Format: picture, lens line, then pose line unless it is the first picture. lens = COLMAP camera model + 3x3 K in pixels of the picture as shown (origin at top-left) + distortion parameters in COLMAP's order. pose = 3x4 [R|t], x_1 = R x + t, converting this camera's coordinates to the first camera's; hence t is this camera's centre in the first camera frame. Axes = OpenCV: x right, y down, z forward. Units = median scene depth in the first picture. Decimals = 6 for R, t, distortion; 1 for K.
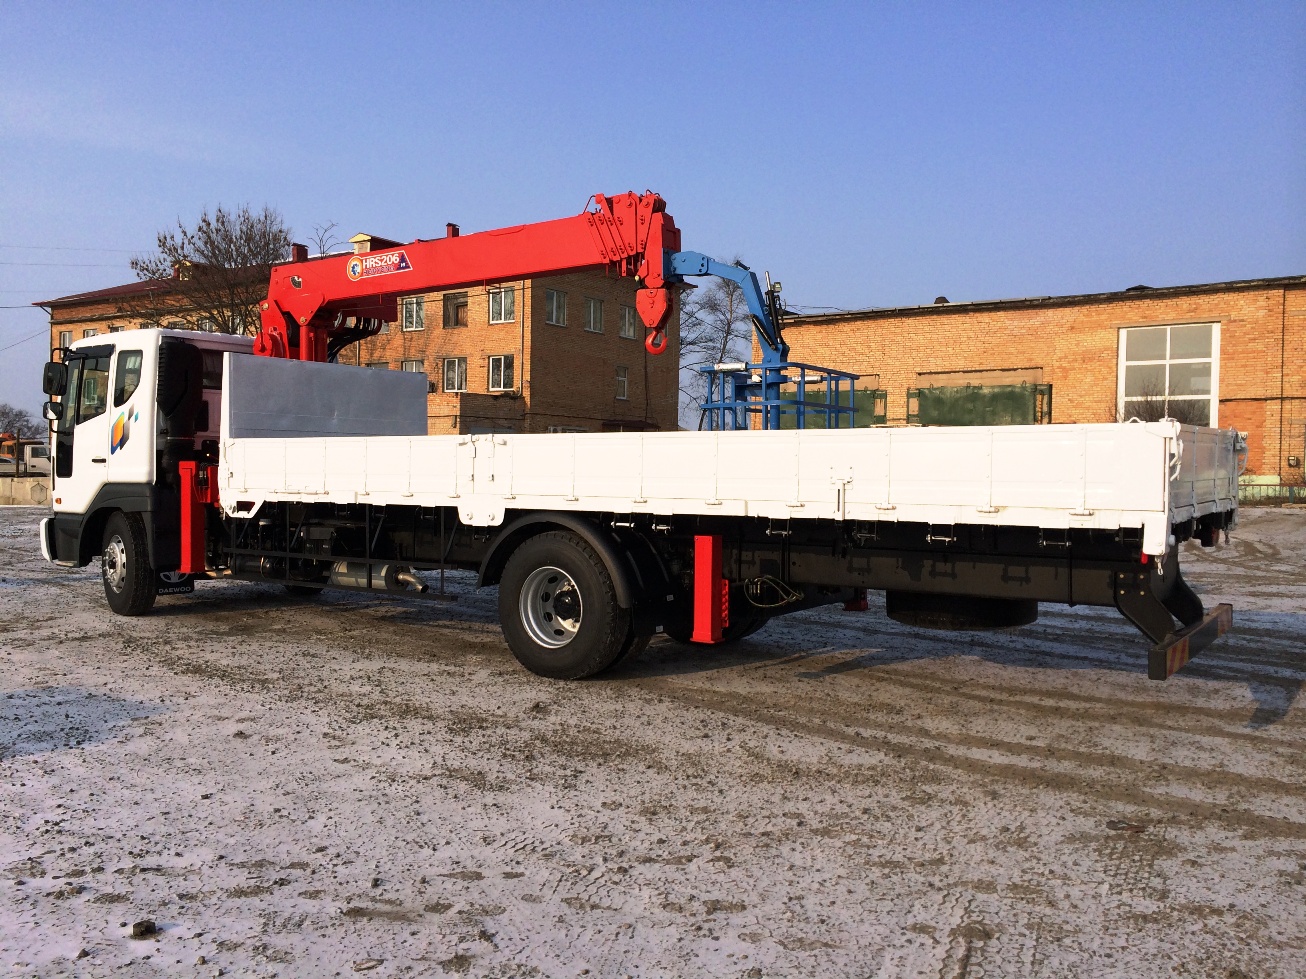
lens RADIAL K [[1105.9, 0, 661.6], [0, 1105.9, 486.1], [0, 0, 1]] dist [0.086697, -0.116211]
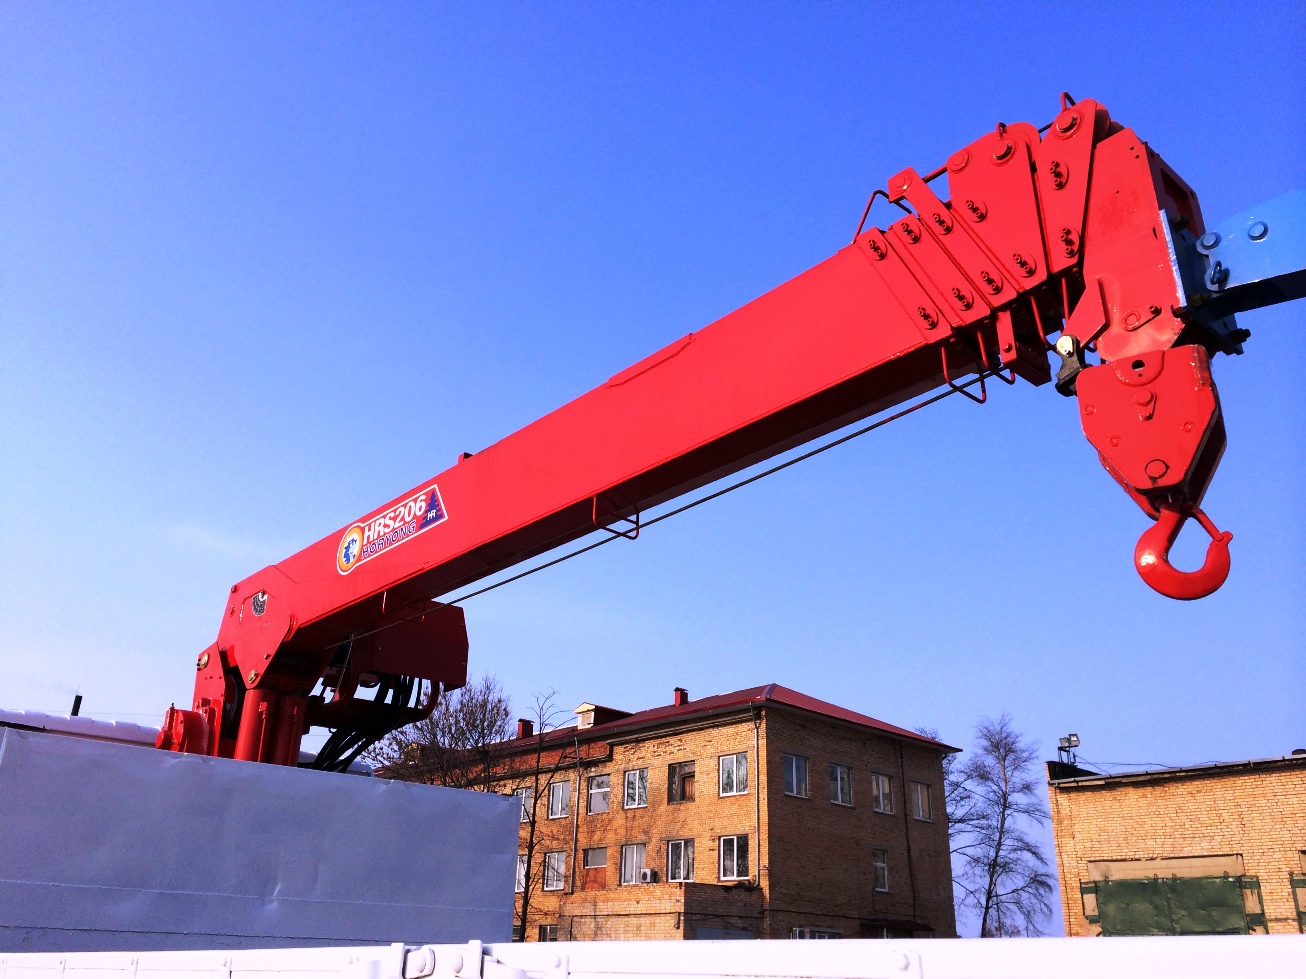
lens RADIAL K [[1105.9, 0, 659.8], [0, 1105.9, 480.2], [0, 0, 1]] dist [0.086697, -0.116211]
pose [[0.977396, -0.077170, -0.196828, -0.054620], [-0.012963, 0.907375, -0.420123, -0.028103], [0.211017, 0.413178, 0.885864, 0.582178]]
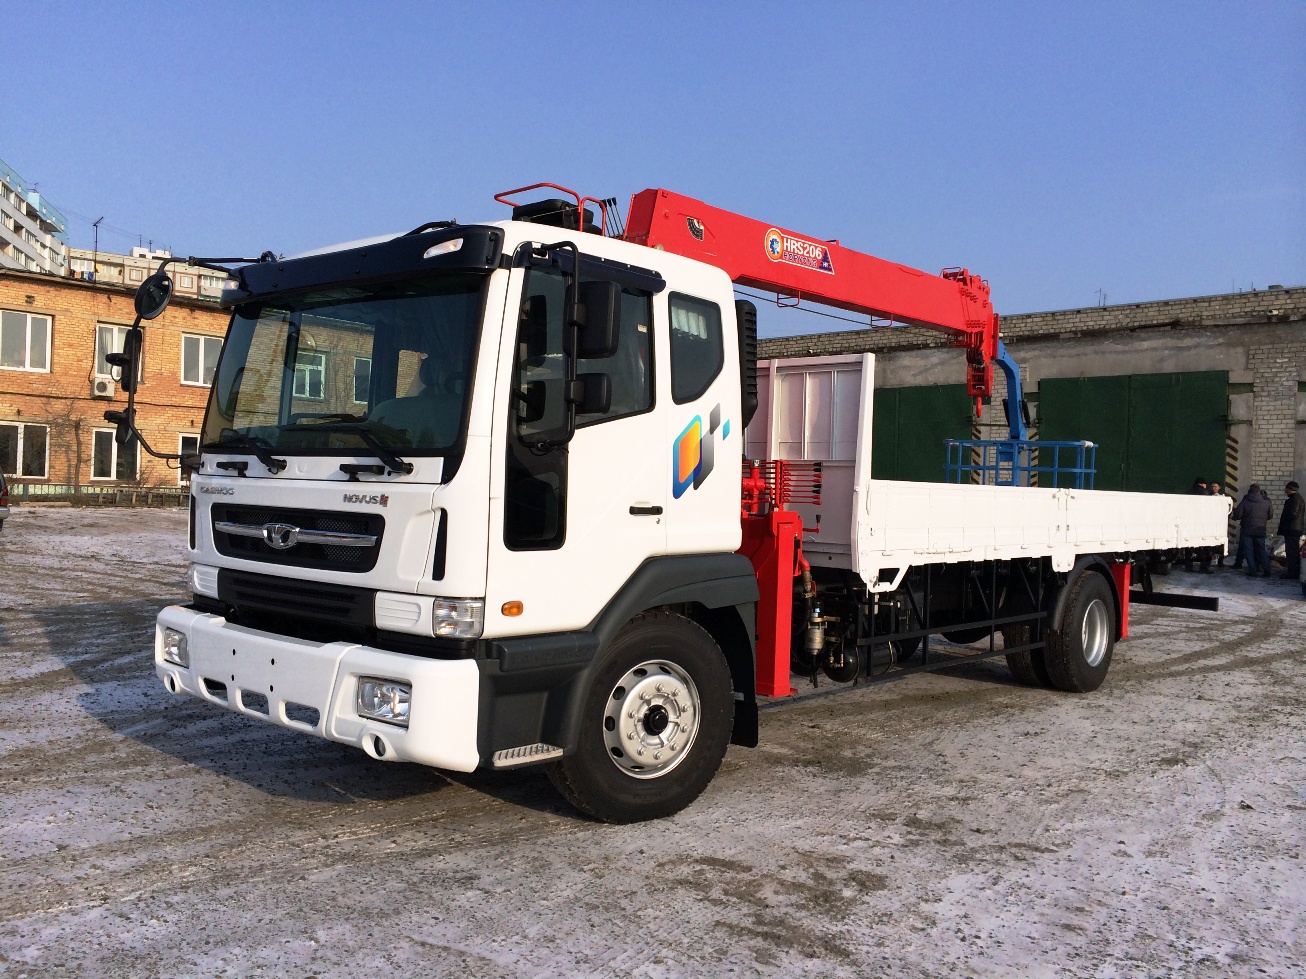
lens RADIAL K [[1105.9, 0, 660.3], [0, 1105.9, 493.0], [0, 0, 1]] dist [0.086697, -0.116211]
pose [[0.117872, -0.008507, 0.992992, -0.974962], [-0.016469, 0.999809, 0.010520, -0.035395], [-0.992892, -0.017594, 0.117709, 0.943763]]
